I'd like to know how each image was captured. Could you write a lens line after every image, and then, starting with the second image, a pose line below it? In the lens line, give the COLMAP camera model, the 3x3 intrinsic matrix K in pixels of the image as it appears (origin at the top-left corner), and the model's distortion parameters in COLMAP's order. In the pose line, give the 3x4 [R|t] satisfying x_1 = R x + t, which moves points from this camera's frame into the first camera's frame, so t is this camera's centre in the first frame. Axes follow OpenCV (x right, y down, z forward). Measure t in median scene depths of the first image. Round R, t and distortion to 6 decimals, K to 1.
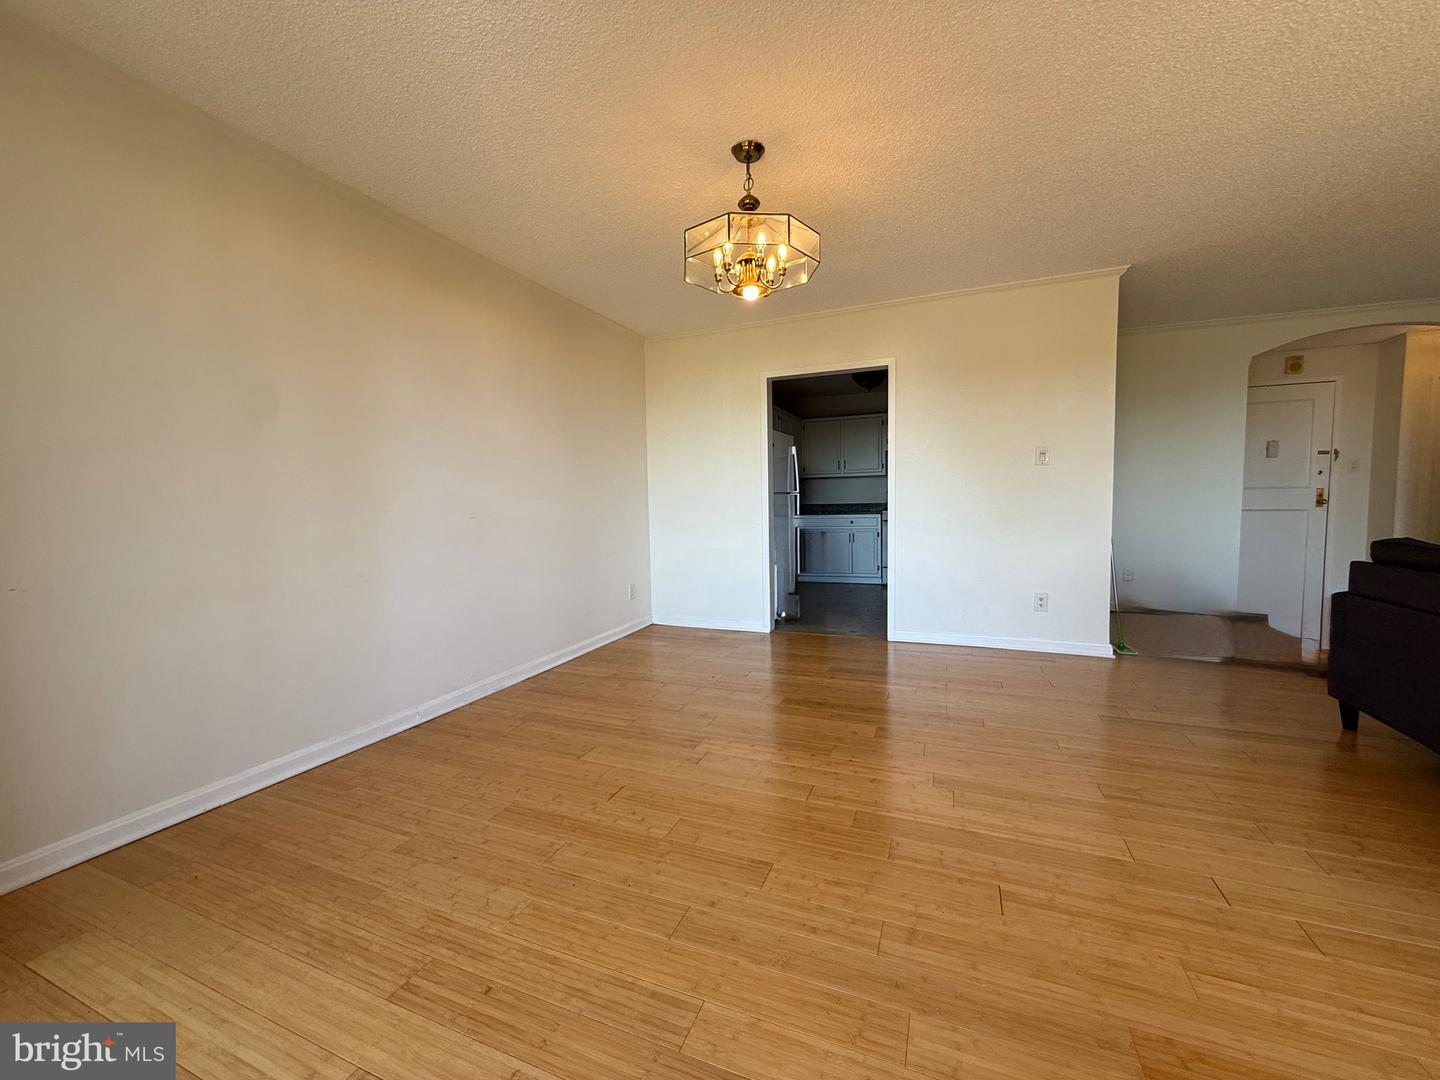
lens RADIAL K [[573.7, 0, 717.2], [0, 573.7, 541.5], [0, 0, 1]] dist [-0.000250, -0.000046]
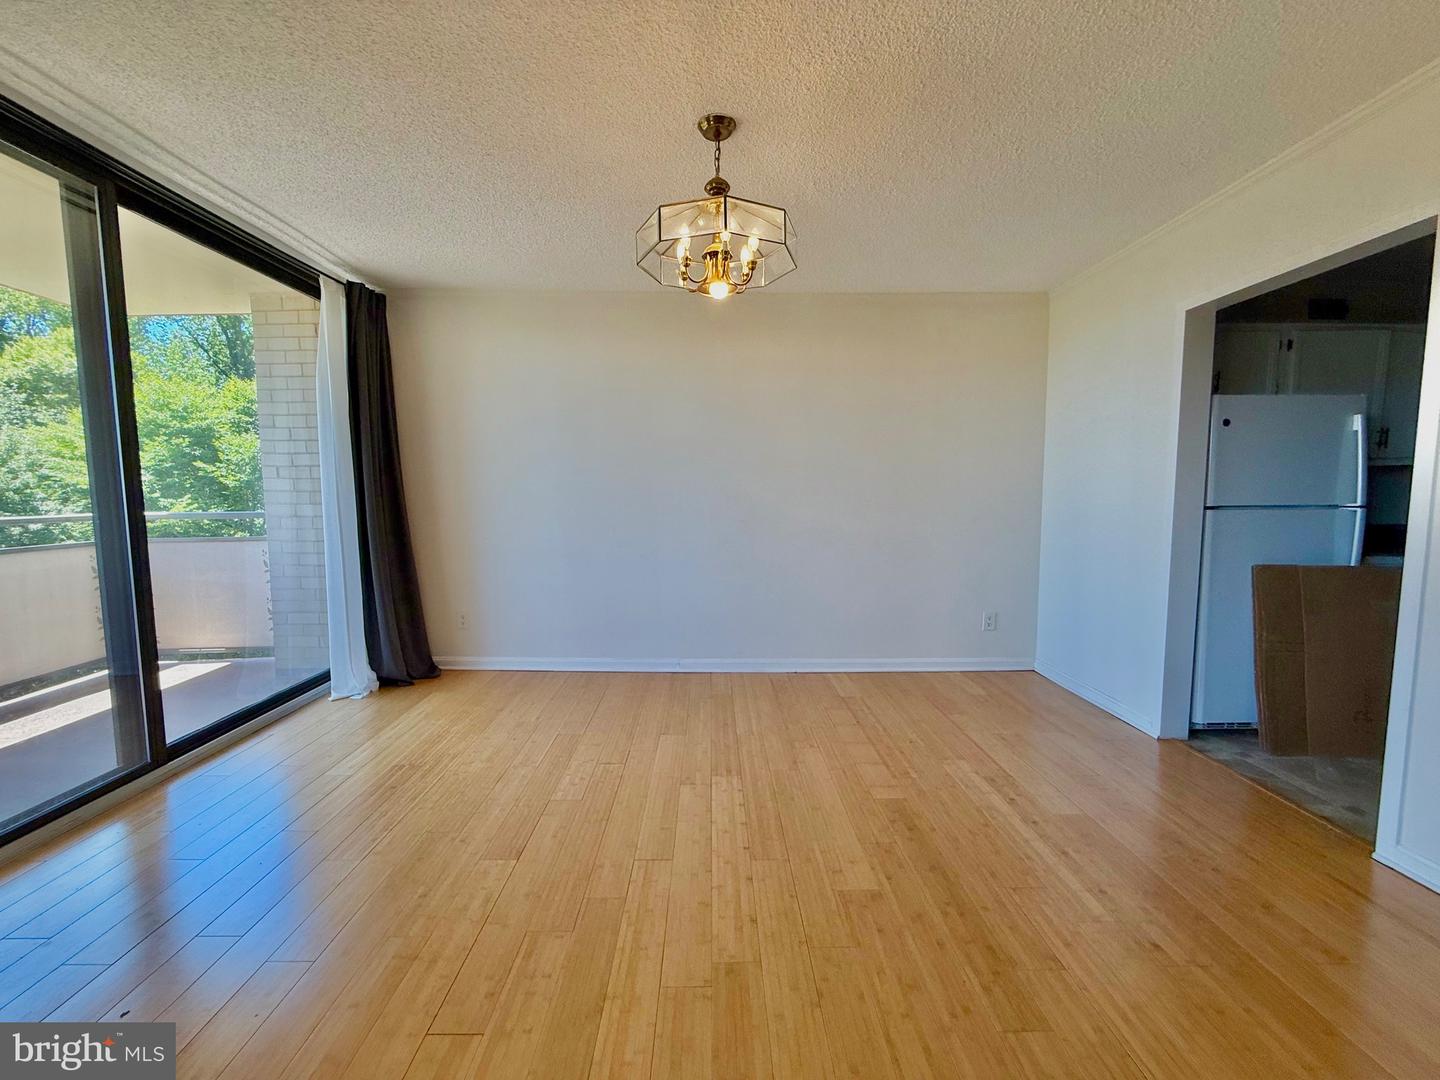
lens RADIAL K [[574.8, 0, 717.6], [0, 574.8, 539.4], [0, 0, 1]] dist [-0.002452, -0.000235]
pose [[0.390799, 0.095825, -0.915474, 0.699991], [-0.074894, 0.994579, 0.072134, -0.092421], [0.917424, 0.040374, 0.395858, 0.521480]]
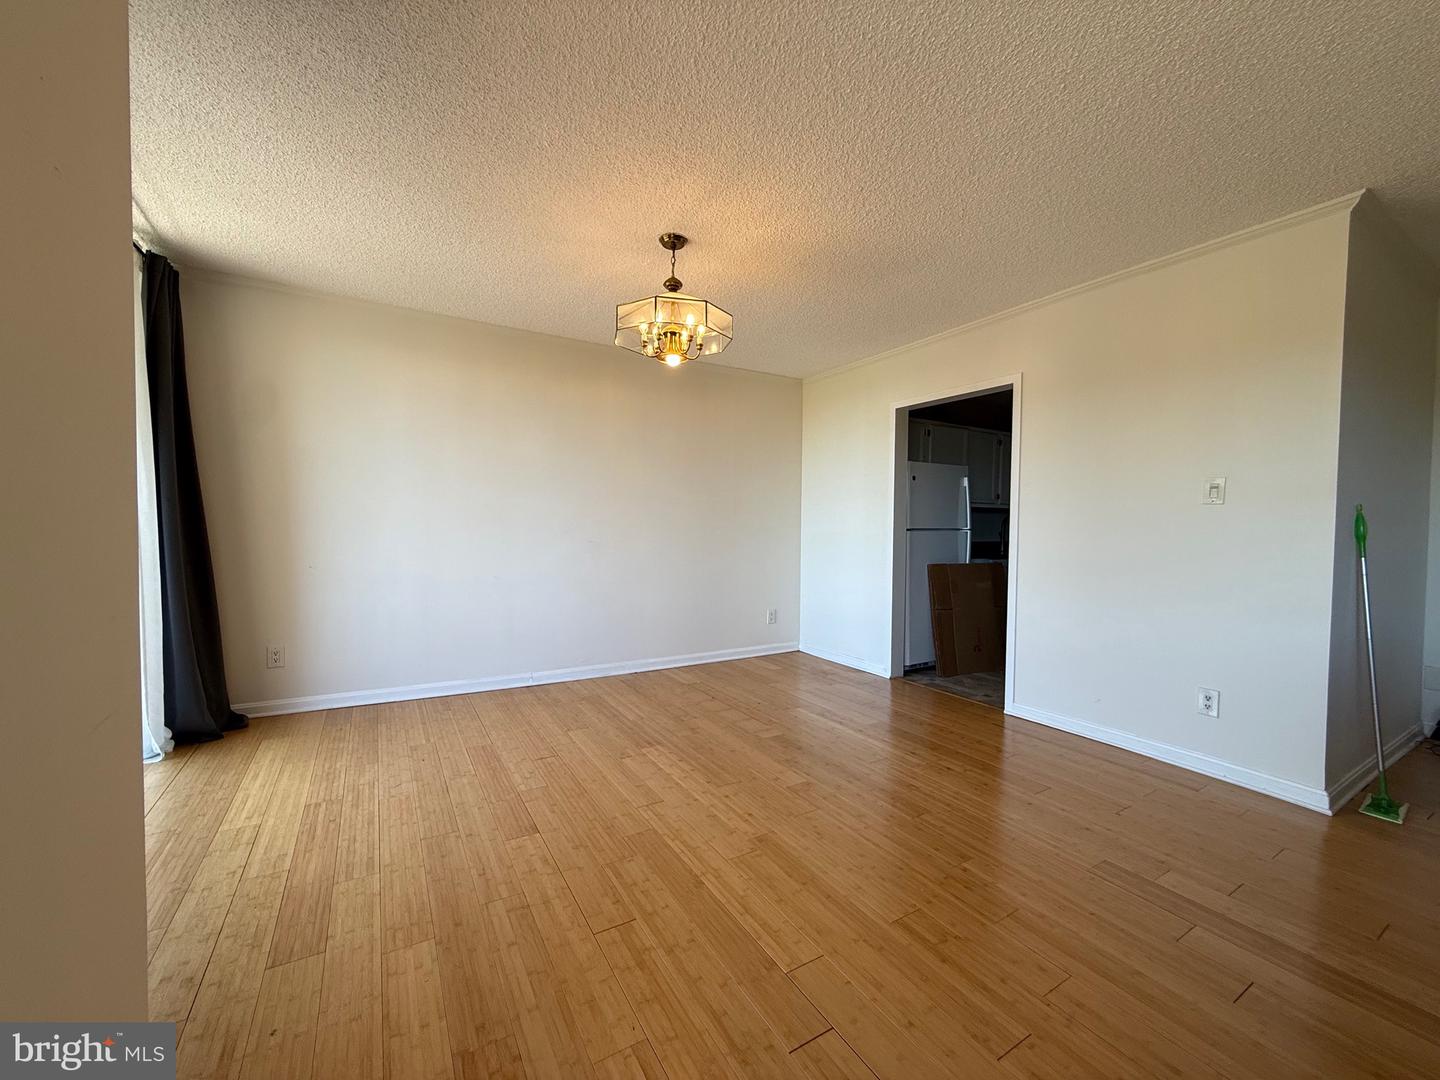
lens RADIAL K [[572.6, 0, 717.2], [0, 572.6, 540.5], [0, 0, 1]] dist [-0.000974, -0.000412]
pose [[0.800443, 0.046039, -0.597638, 0.652946], [-0.072012, 0.997211, -0.019629, -0.042019], [0.595067, 0.058749, 0.801526, 0.117444]]
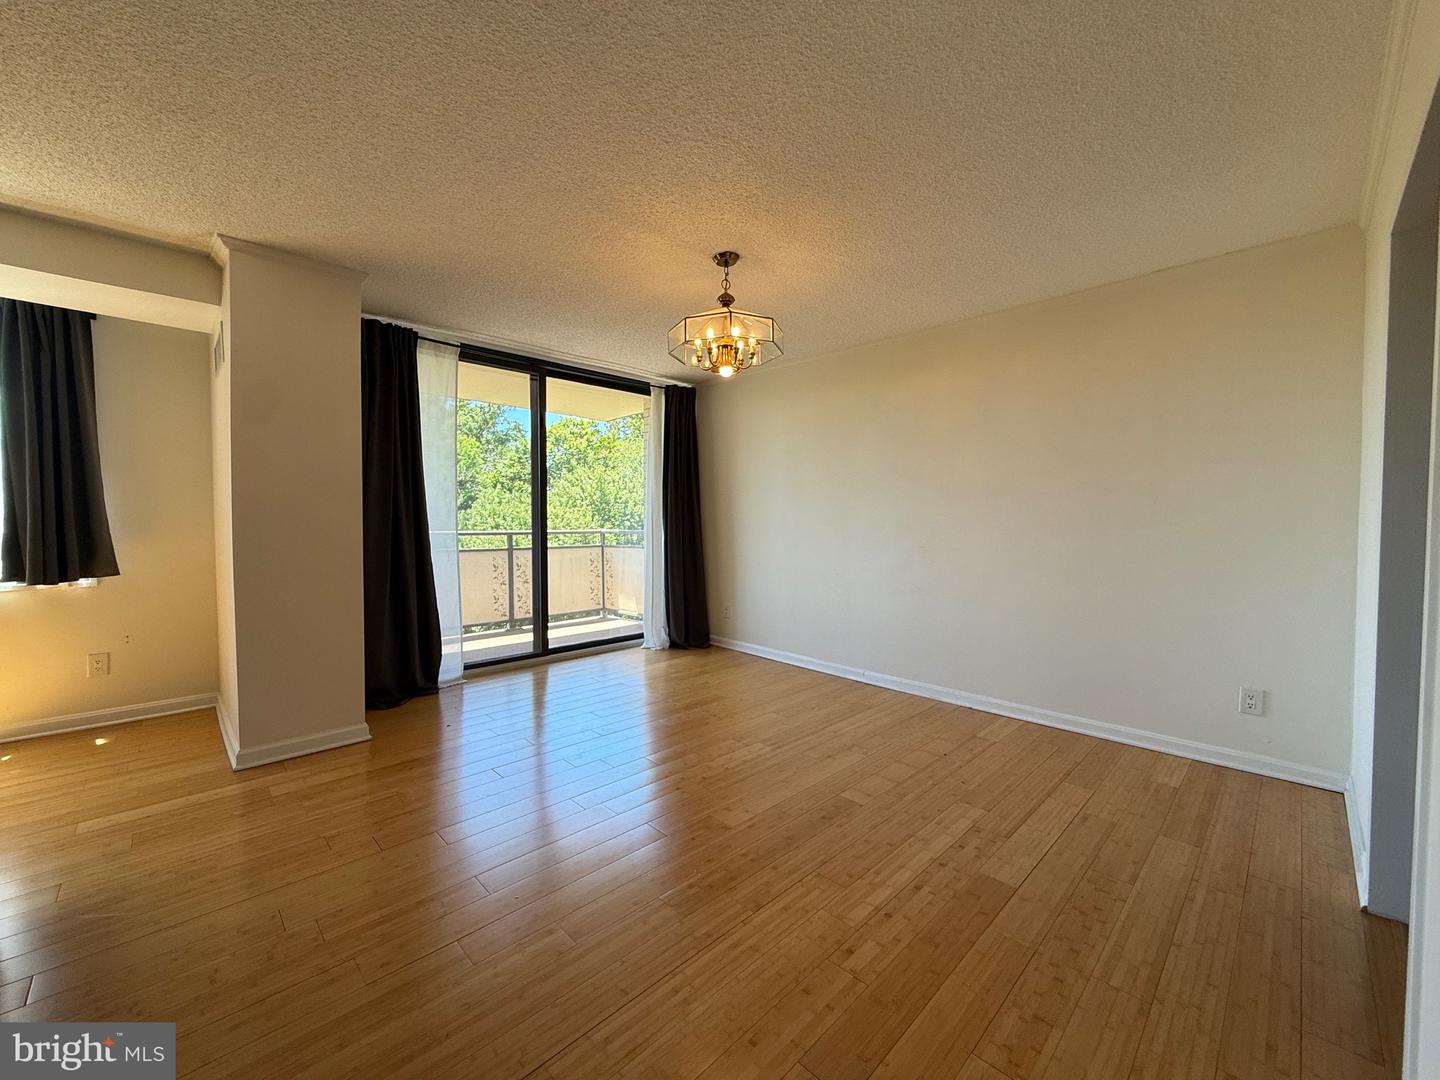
lens RADIAL K [[572.6, 0, 717.2], [0, 572.6, 540.5], [0, 0, 1]] dist [-0.000974, -0.000412]
pose [[-0.394885, 0.048411, -0.917454, 0.934961], [-0.065021, 0.994634, 0.080470, -0.134590], [0.916427, 0.091430, -0.389619, 1.163224]]
